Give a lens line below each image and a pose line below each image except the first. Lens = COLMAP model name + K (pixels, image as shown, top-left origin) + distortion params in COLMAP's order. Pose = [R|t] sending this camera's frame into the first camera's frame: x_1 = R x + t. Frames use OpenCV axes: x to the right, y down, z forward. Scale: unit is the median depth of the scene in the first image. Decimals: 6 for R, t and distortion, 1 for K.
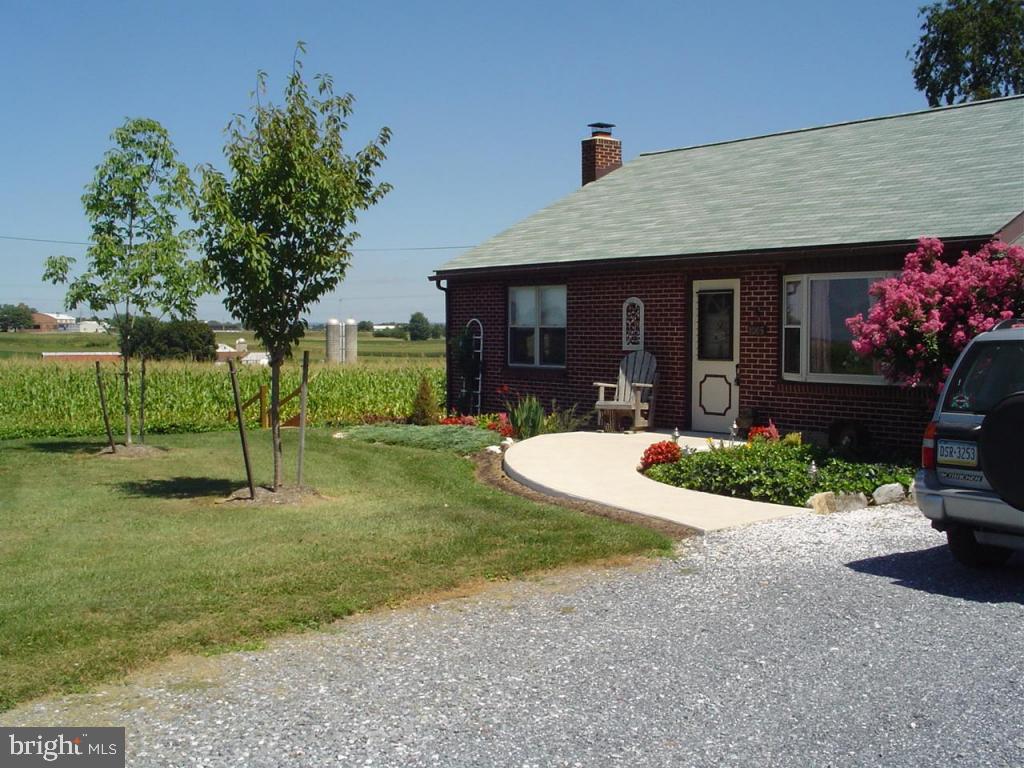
lens RADIAL K [[1259.6, 0, 512.0], [0, 1259.6, 384.0], [0, 0, 1]] dist [-0.182905, 0.178815]
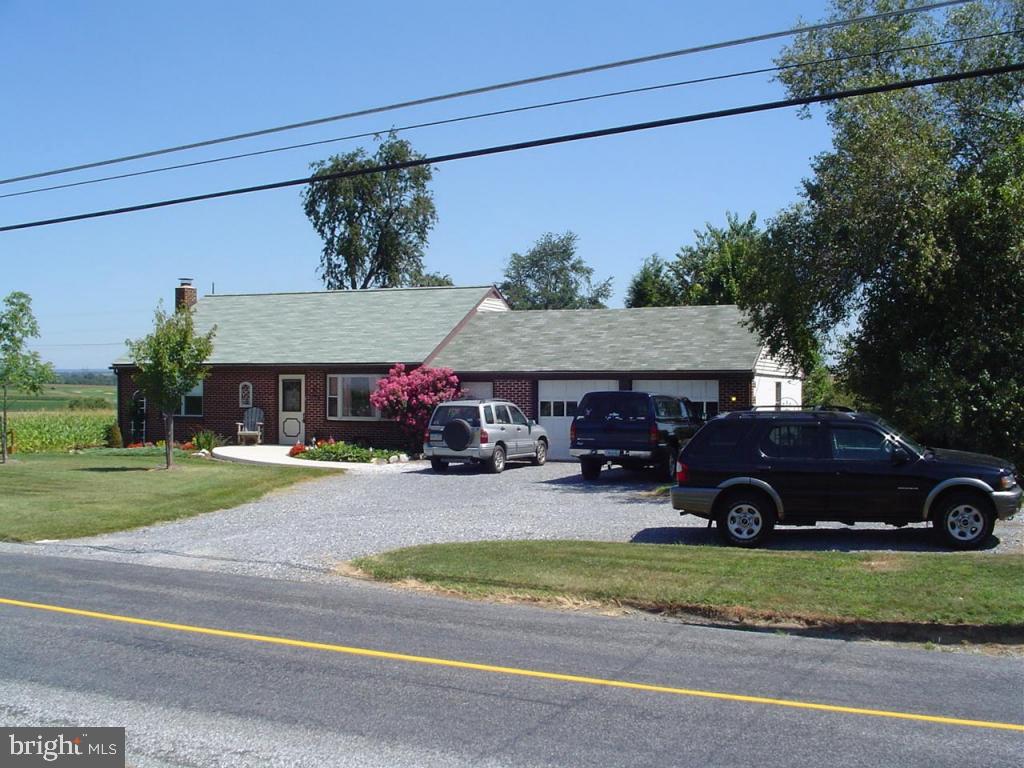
lens RADIAL K [[1258.8, 0, 512.0], [0, 1258.8, 355.9], [0, 0, 1]] dist [-0.147796, -0.025389]
pose [[0.857989, 0.008276, 0.513601, -0.575731], [0.022575, 0.998297, -0.053799, 0.009449], [-0.513171, 0.057754, 0.856341, -0.979133]]
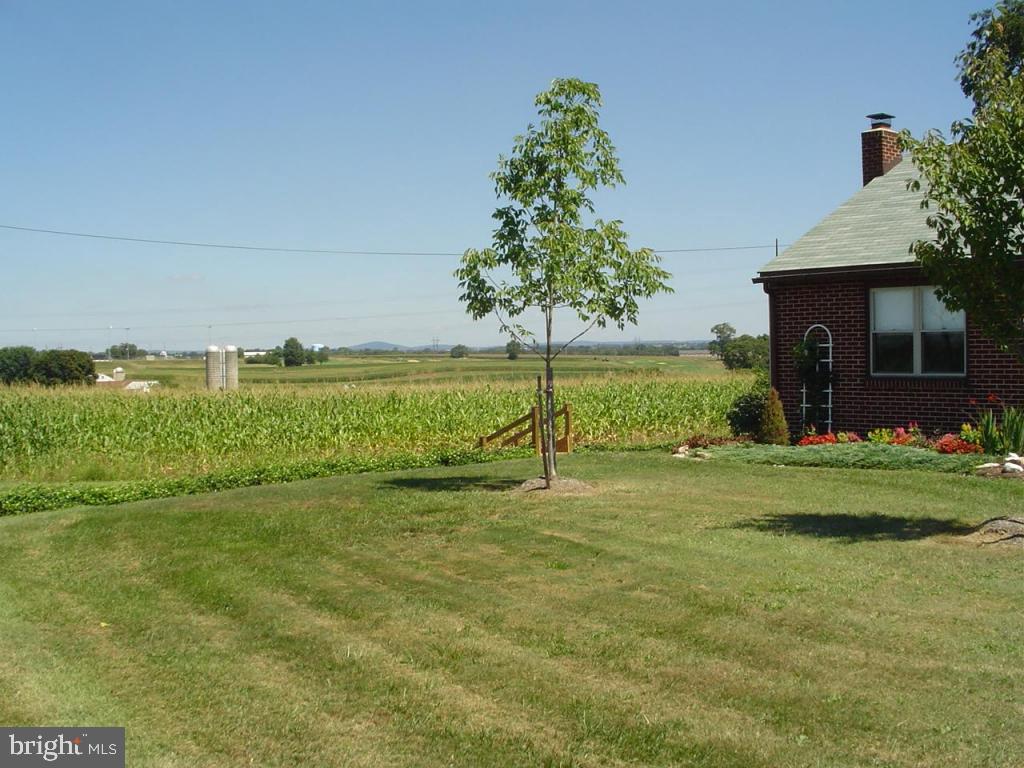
lens RADIAL K [[1259.6, 0, 512.0], [0, 1259.6, 384.0], [0, 0, 1]] dist [-0.182905, 0.178815]
pose [[0.994162, -0.022303, 0.105565, -0.395140], [0.024196, 0.999568, -0.016686, 0.000070], [-0.105147, 0.019143, 0.994272, 0.162316]]
